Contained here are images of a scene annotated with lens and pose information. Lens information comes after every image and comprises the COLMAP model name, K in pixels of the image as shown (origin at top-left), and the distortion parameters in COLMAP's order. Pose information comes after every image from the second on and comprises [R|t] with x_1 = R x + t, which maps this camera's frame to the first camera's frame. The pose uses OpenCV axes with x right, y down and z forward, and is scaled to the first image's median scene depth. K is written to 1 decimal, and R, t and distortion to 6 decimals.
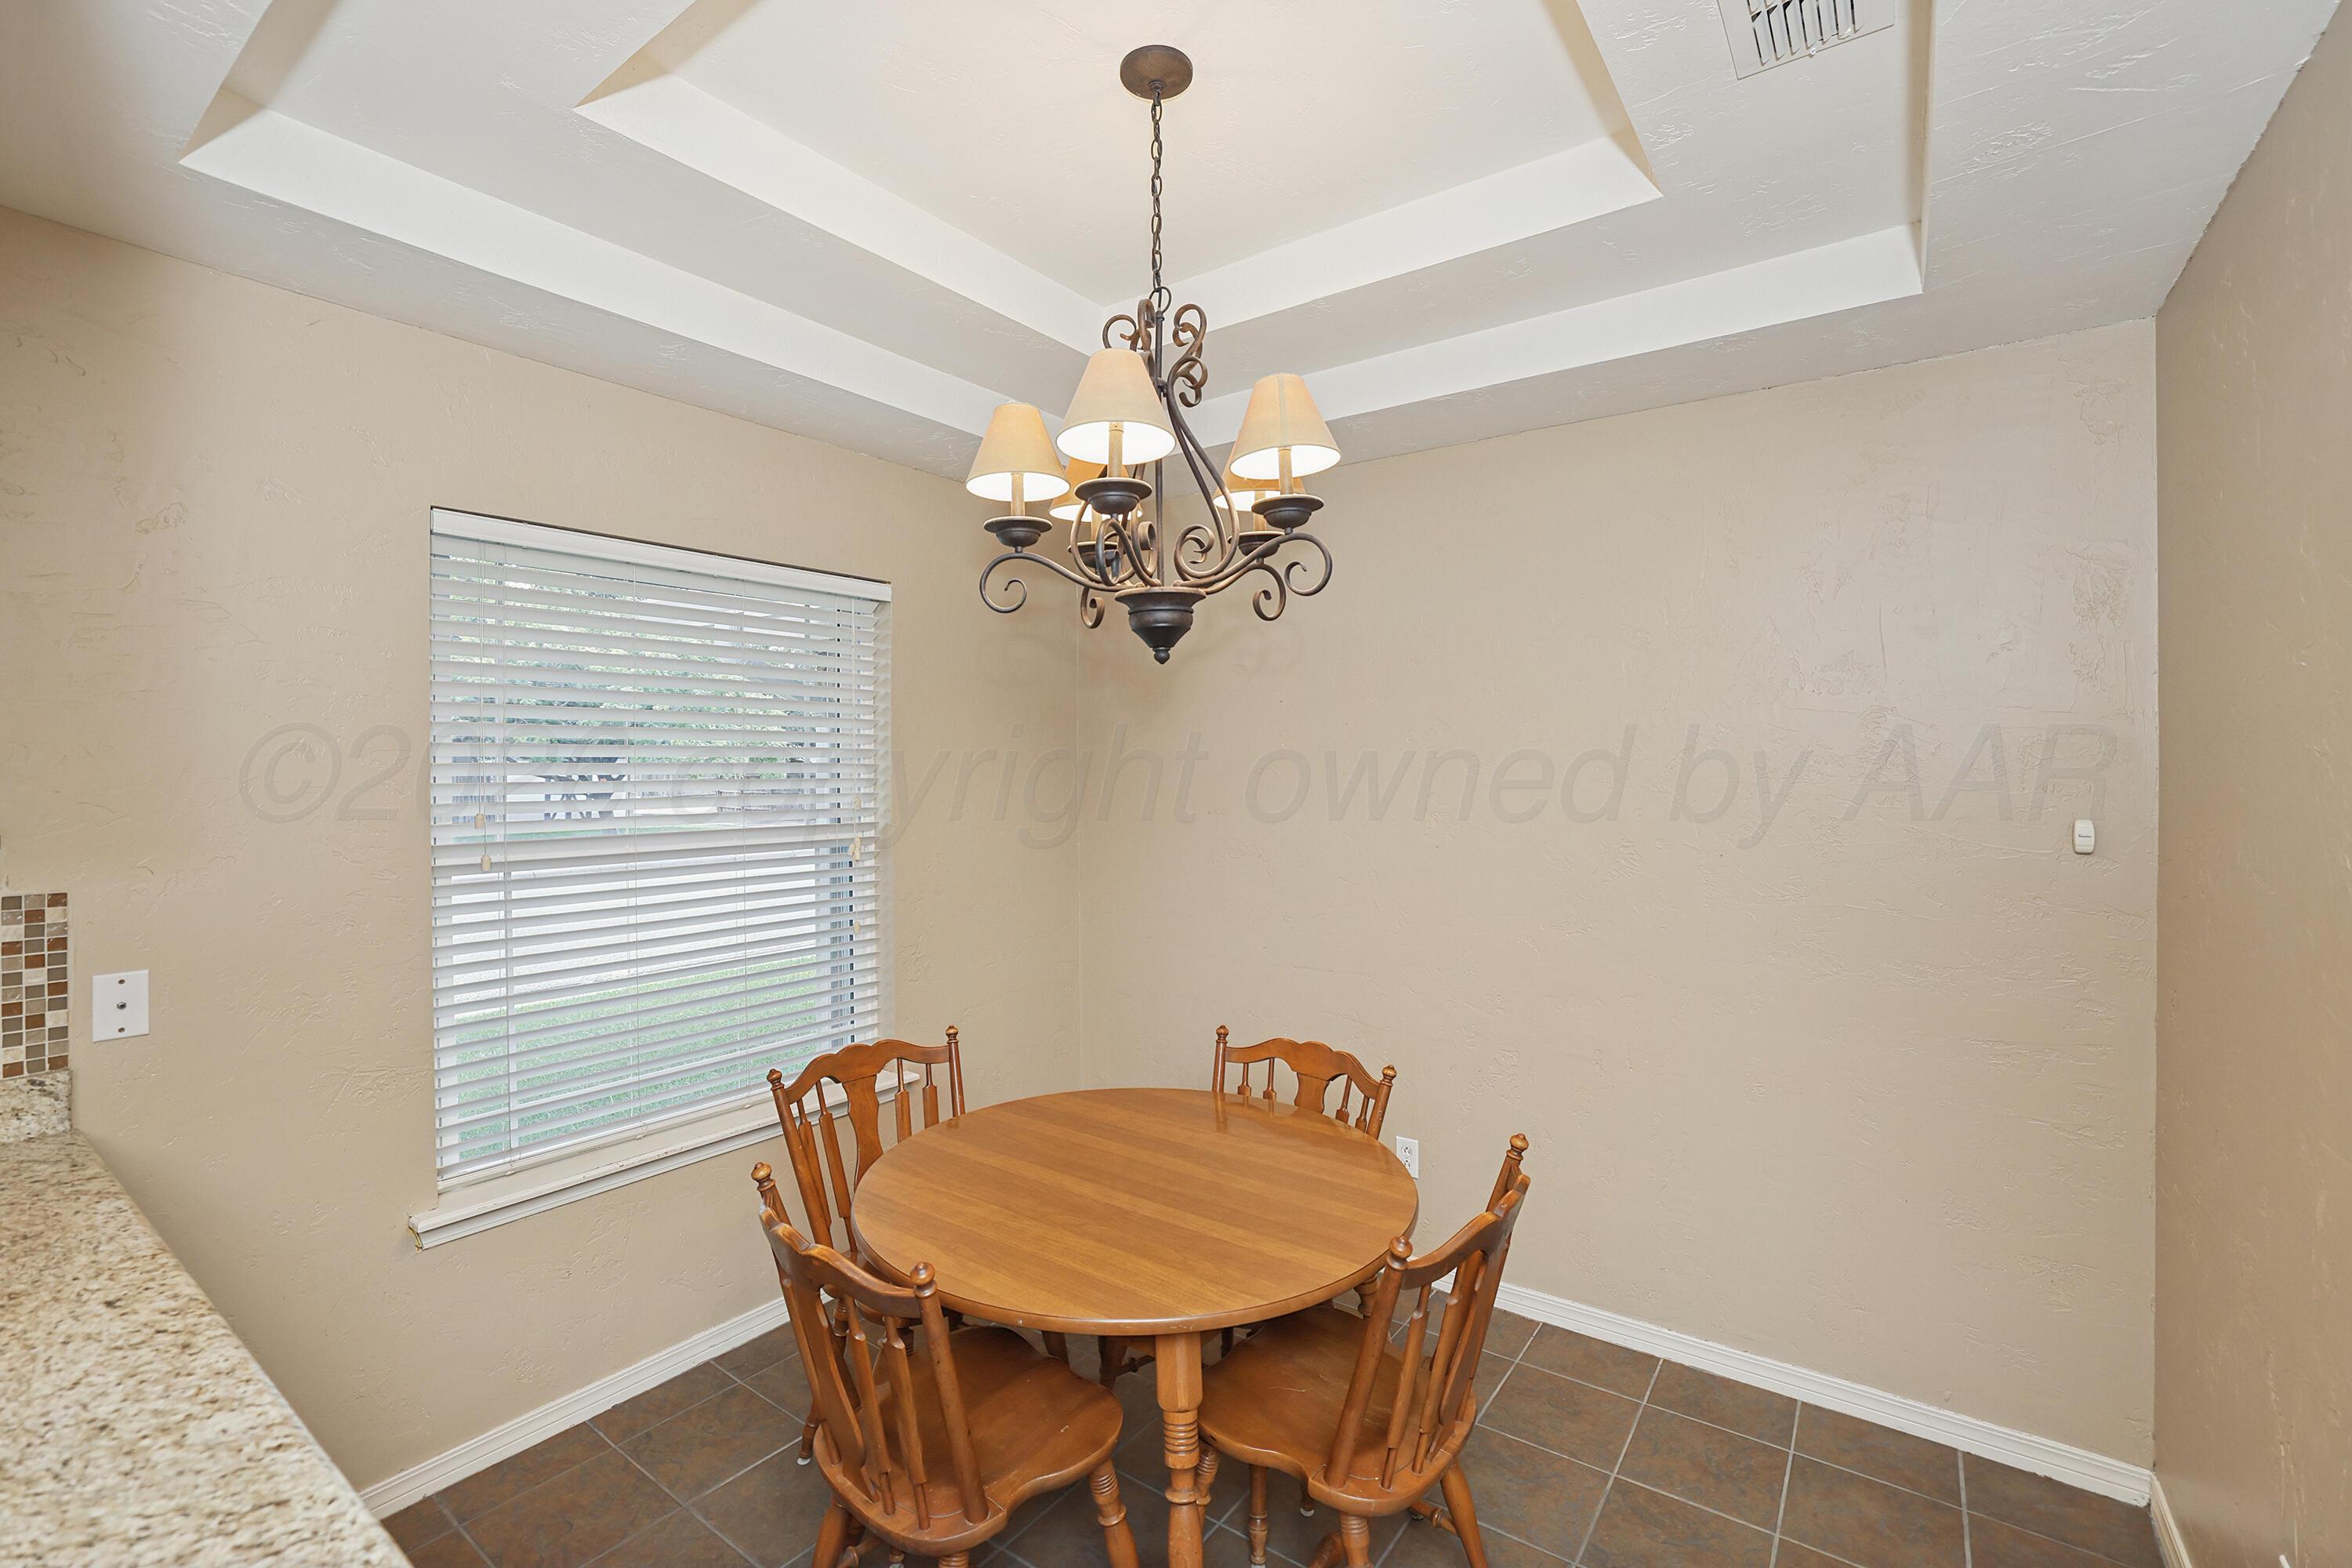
lens RADIAL K [[1024.2, 0, 1191.9], [0, 1024.2, 776.3], [0, 0, 1]] dist [-0.027142, 0.007249]
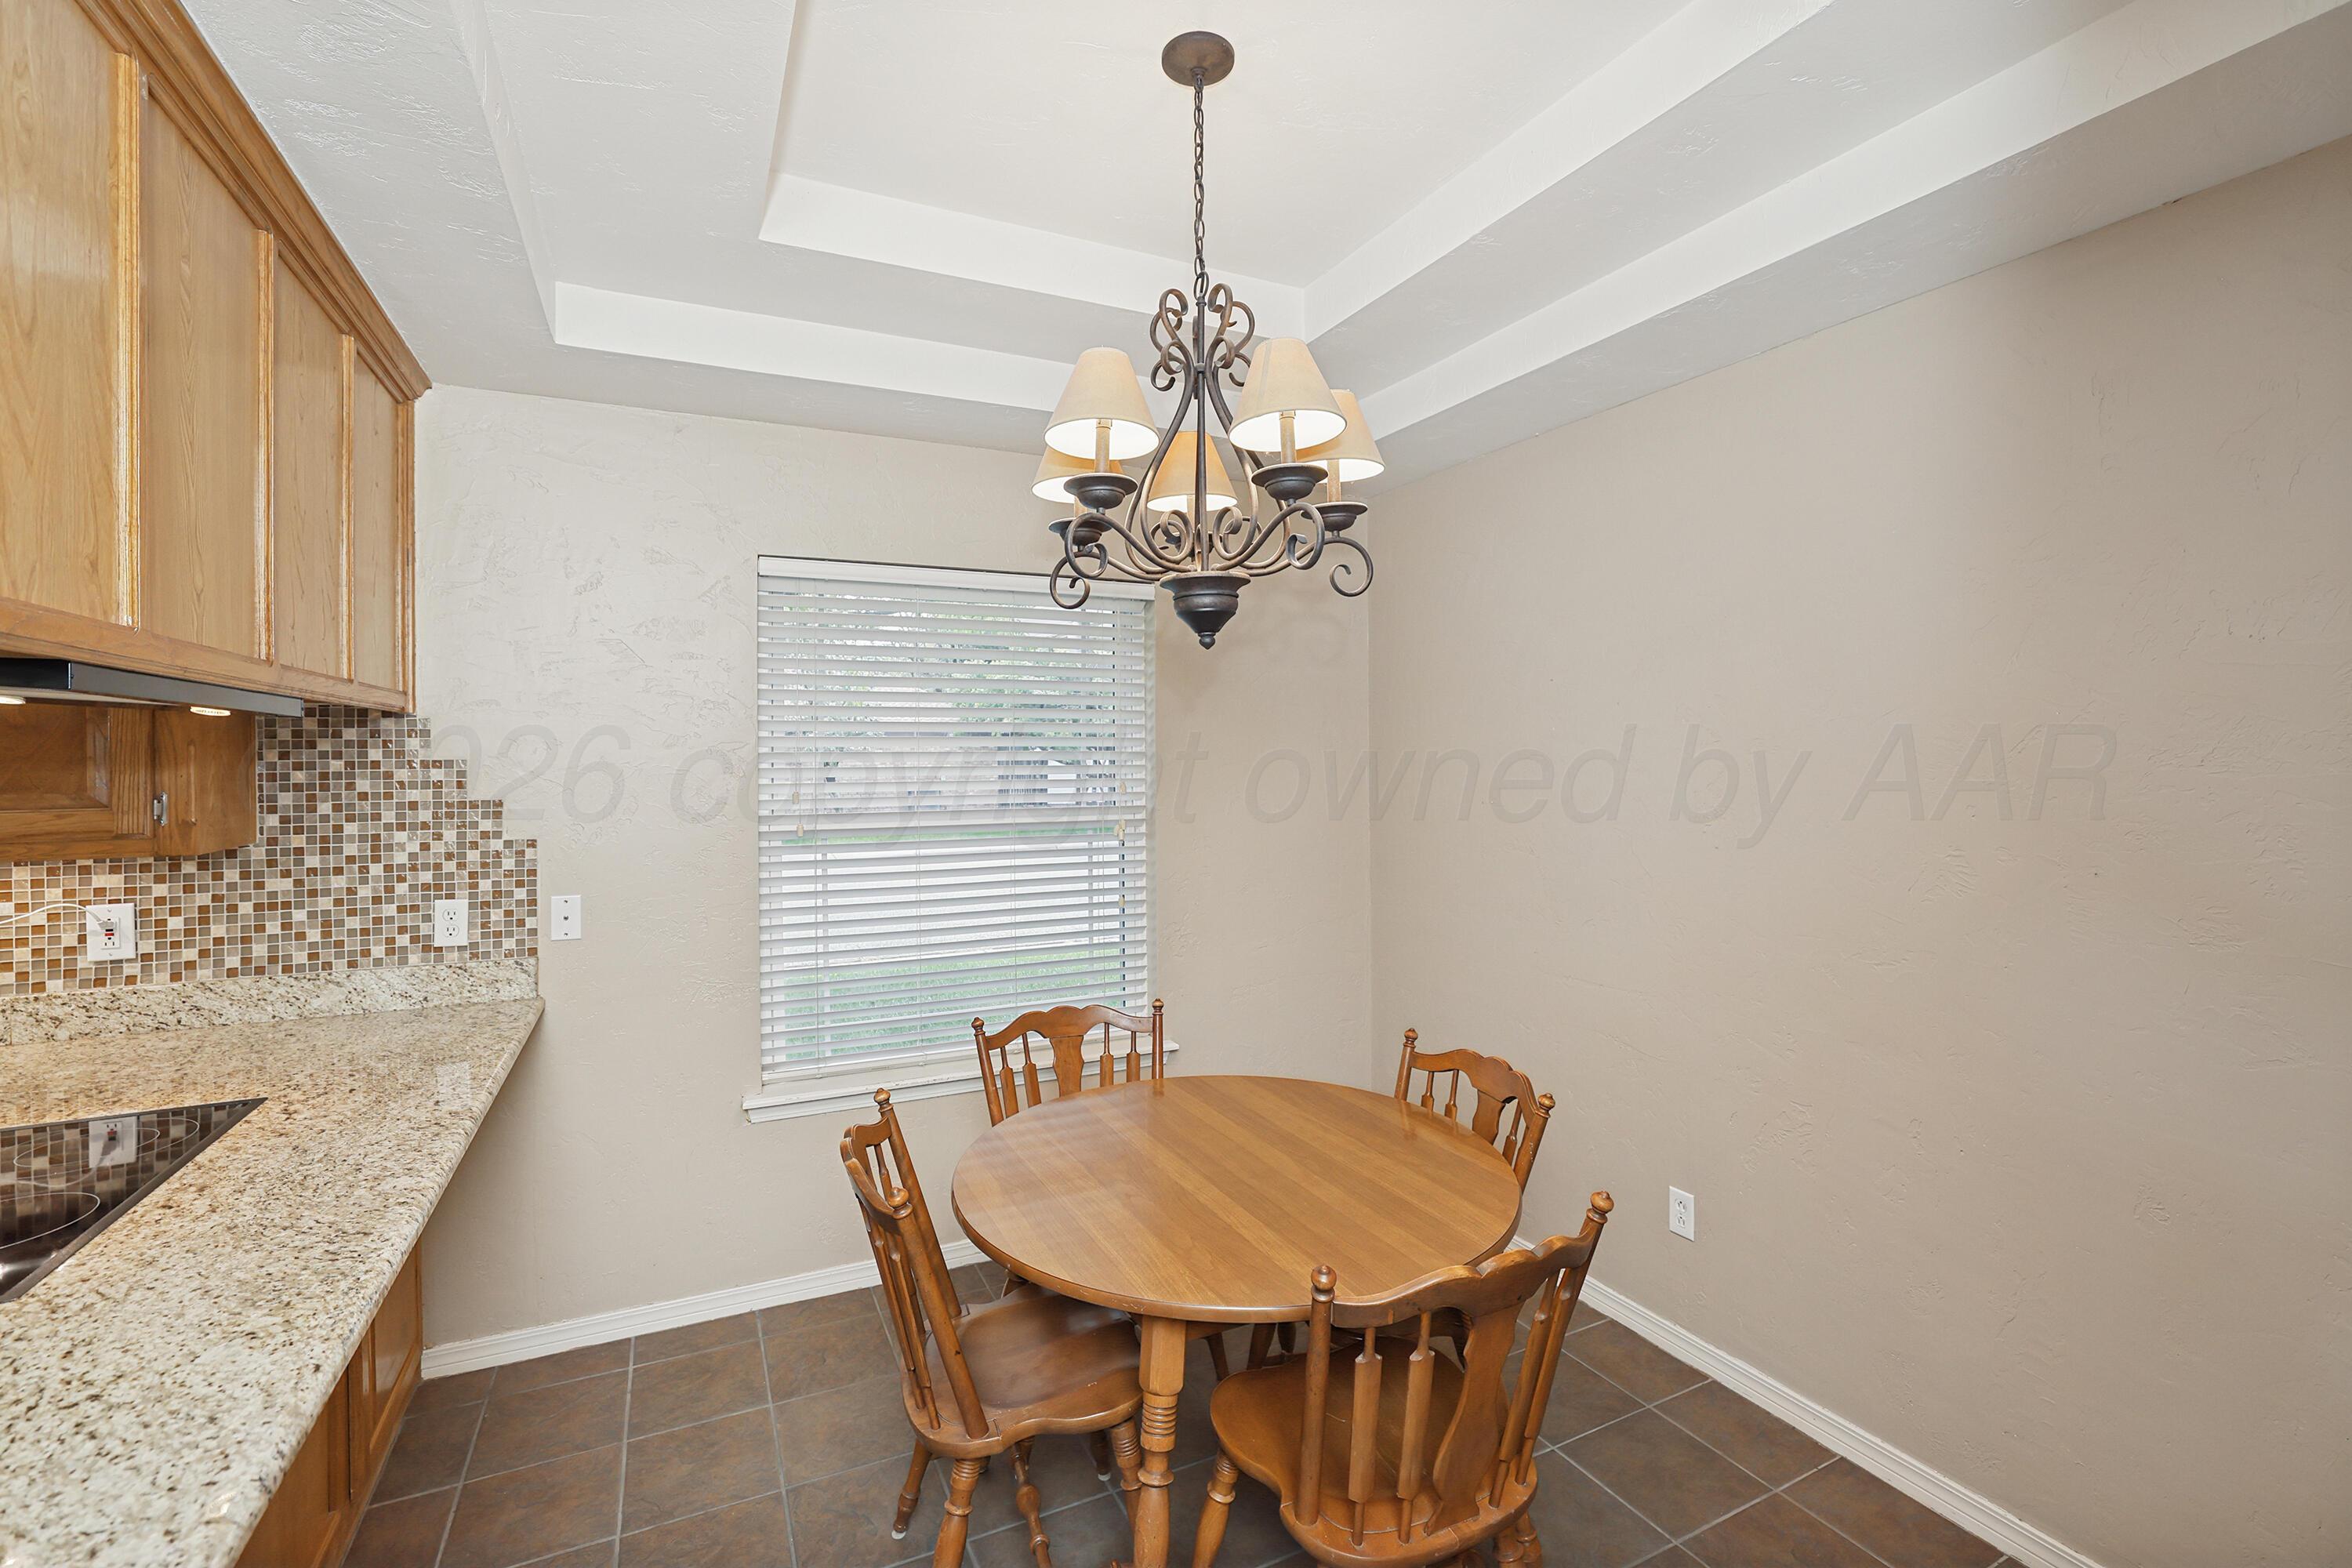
lens RADIAL K [[1033.9, 0, 1171.7], [0, 1033.9, 762.9], [0, 0, 1]] dist [-0.034071, 0.009126]
pose [[0.880030, 0.000561, -0.474918, 0.382623], [-0.000759, 1.000000, -0.000226, 0.001515], [0.474918, 0.000559, 0.880030, 0.092482]]
